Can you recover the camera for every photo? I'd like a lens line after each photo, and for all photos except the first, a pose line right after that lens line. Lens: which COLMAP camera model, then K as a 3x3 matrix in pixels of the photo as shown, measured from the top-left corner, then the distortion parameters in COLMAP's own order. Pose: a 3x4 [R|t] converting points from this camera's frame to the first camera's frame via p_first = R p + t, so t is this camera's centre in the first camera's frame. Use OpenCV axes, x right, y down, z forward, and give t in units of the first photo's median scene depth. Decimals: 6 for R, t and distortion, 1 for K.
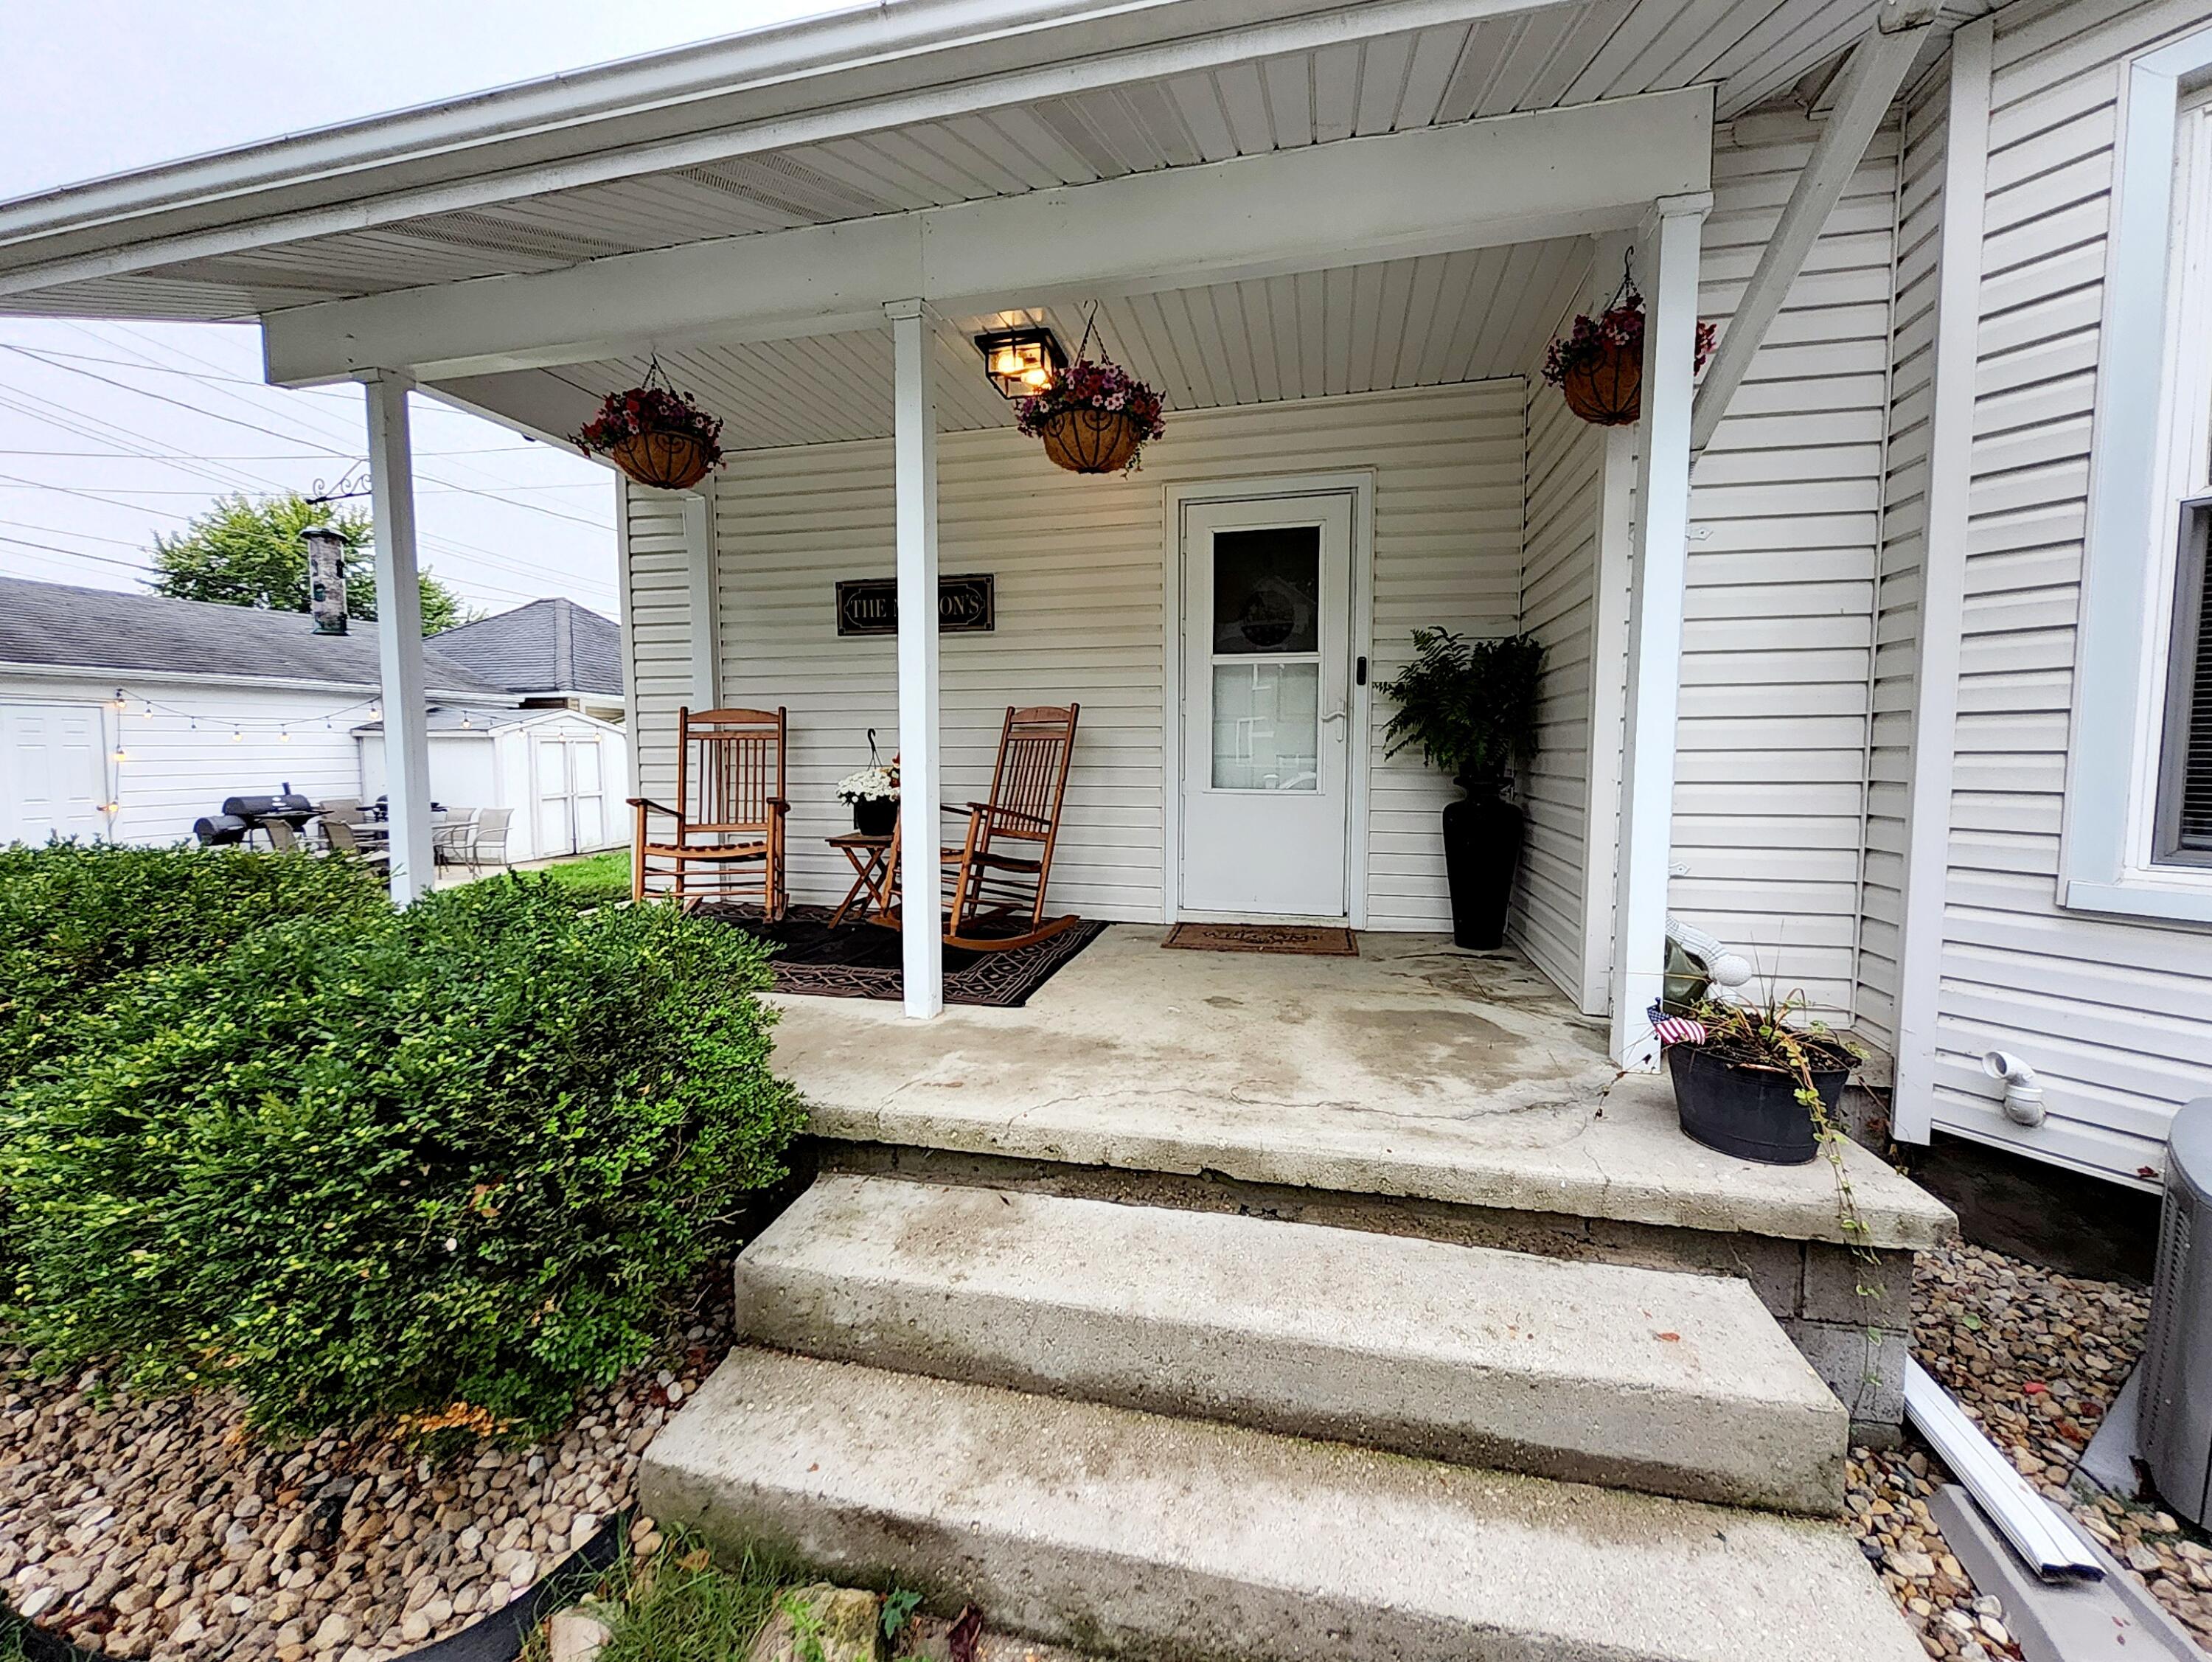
lens RADIAL K [[863.2, 0, 1115.8], [0, 863.2, 824.9], [0, 0, 1]] dist [0.013452, -0.007149]
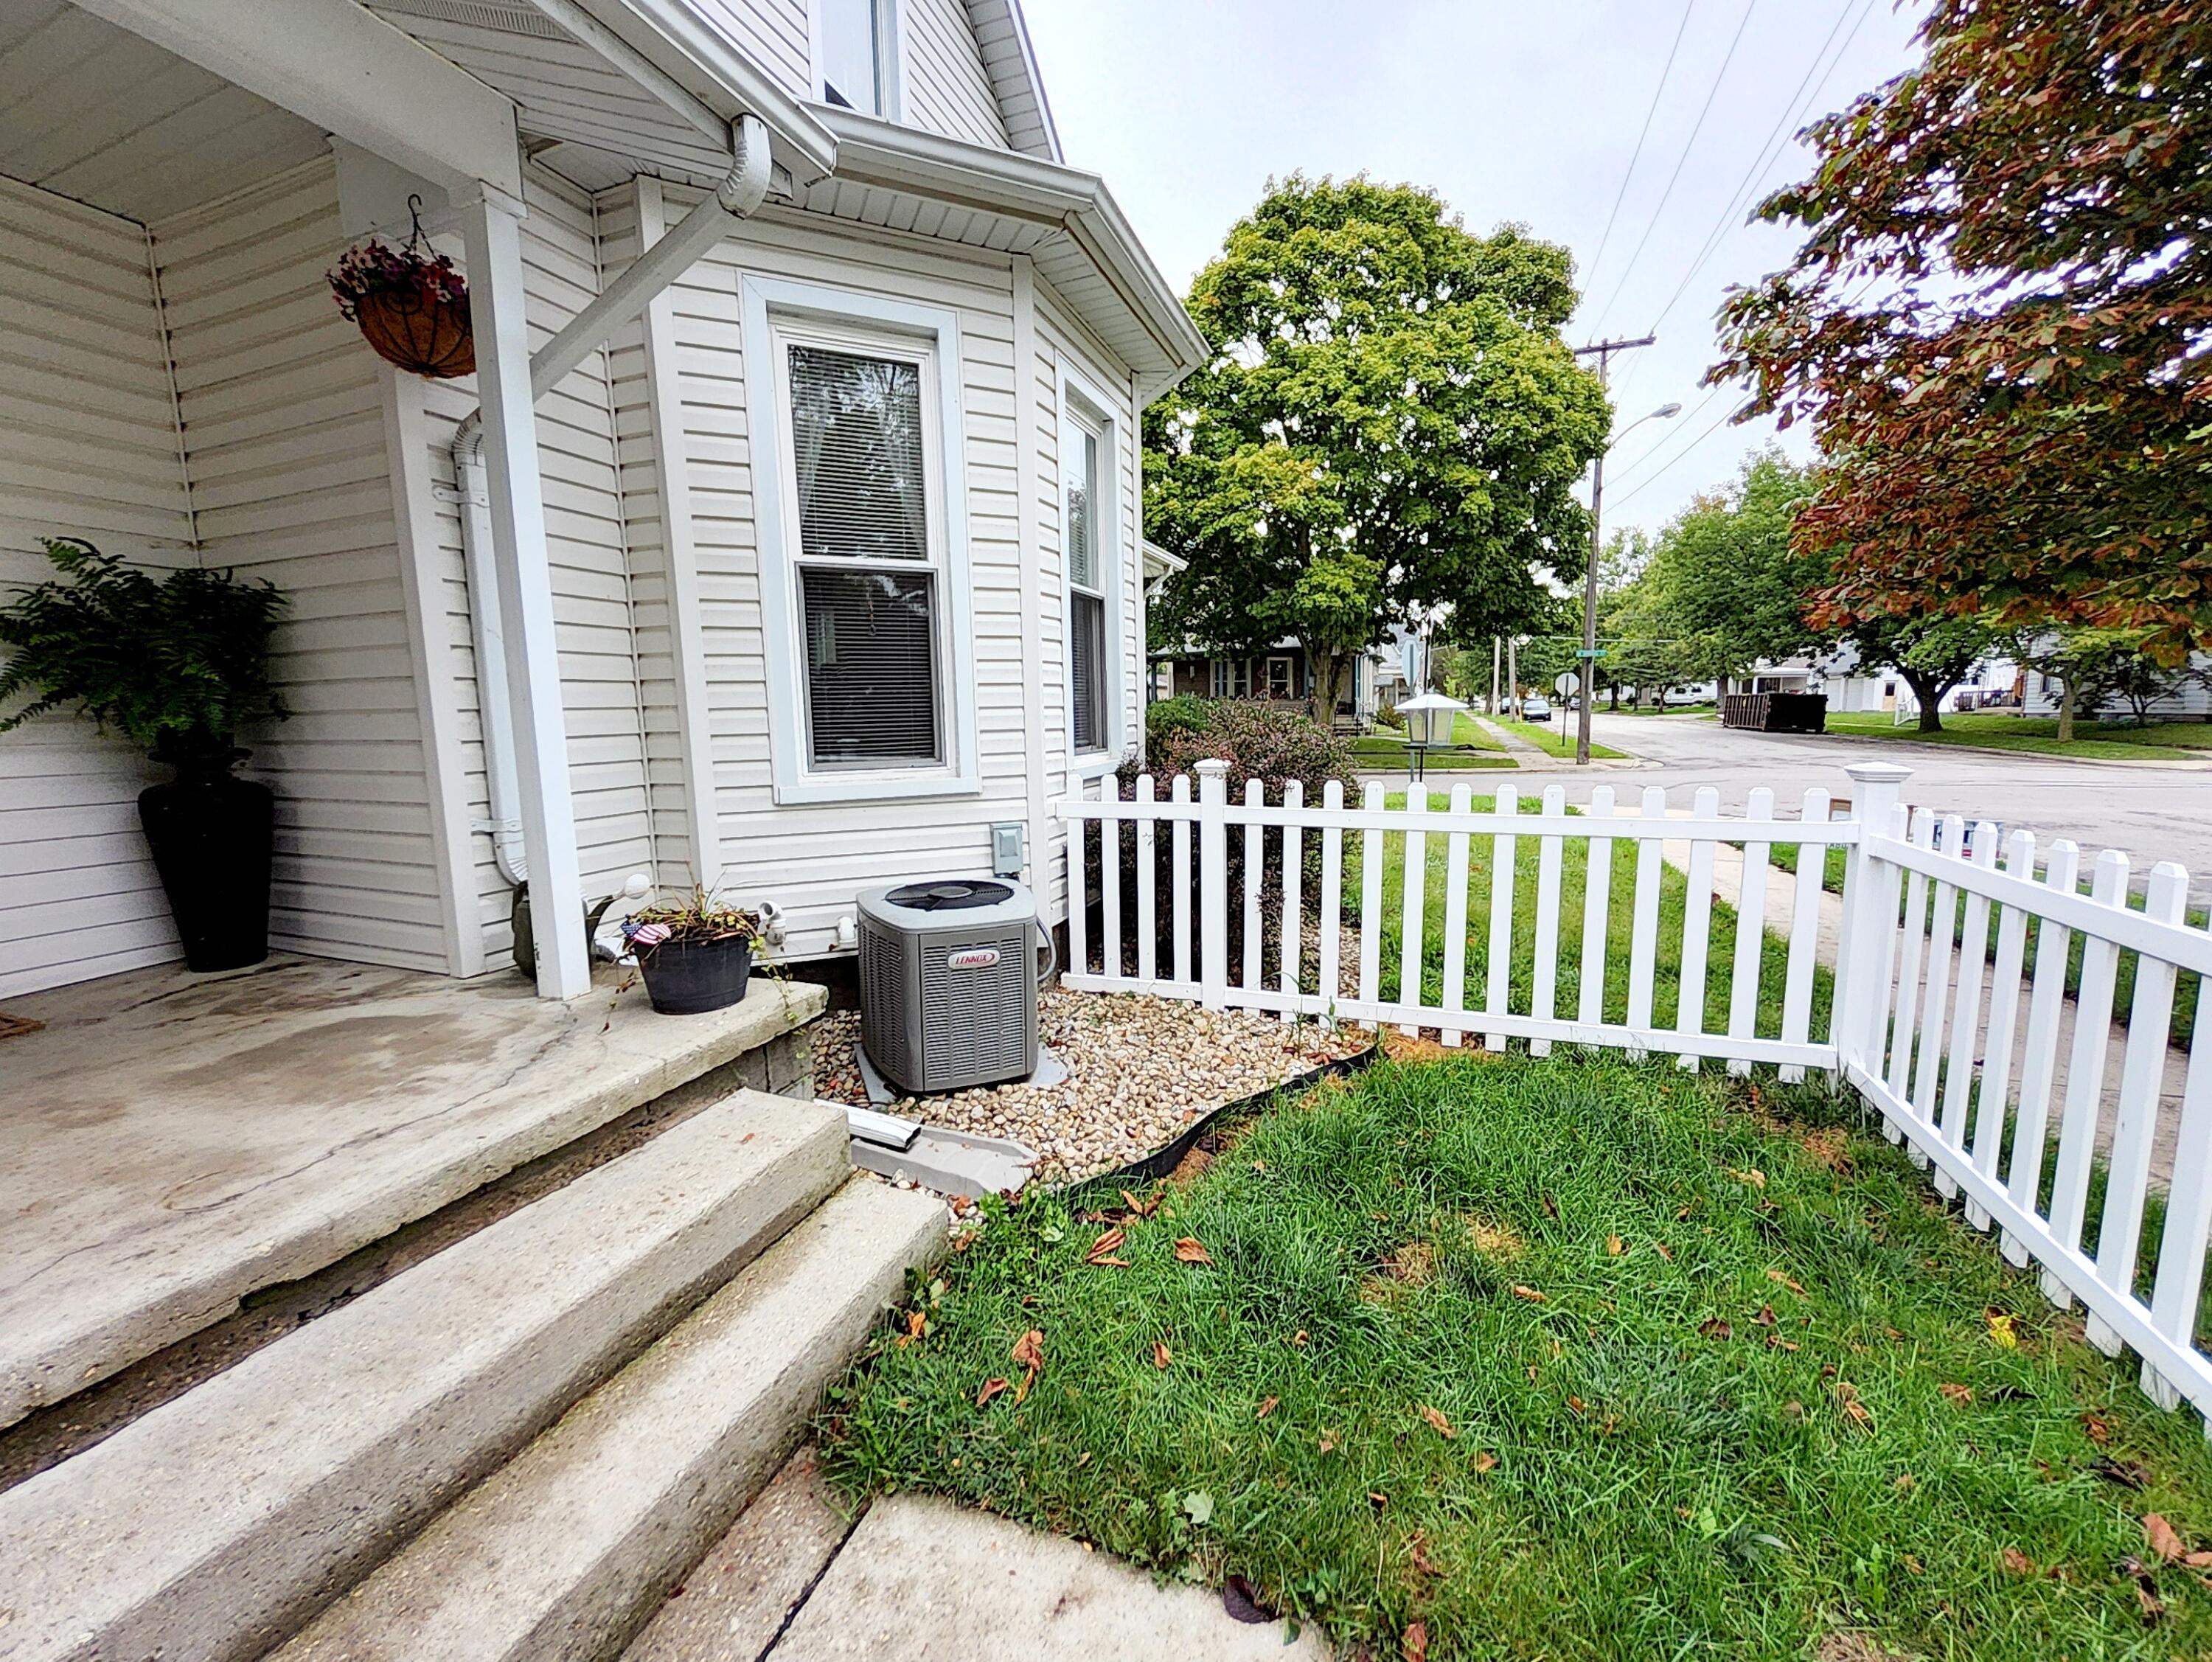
lens RADIAL K [[872.7, 0, 1106.0], [0, 872.7, 831.0], [0, 0, 1]] dist [0.013415, -0.011199]
pose [[0.139103, -0.137942, 0.980623, -0.369934], [0.100420, 0.987111, 0.124610, 0.001893], [-0.985173, 0.081140, 0.151163, 0.136011]]
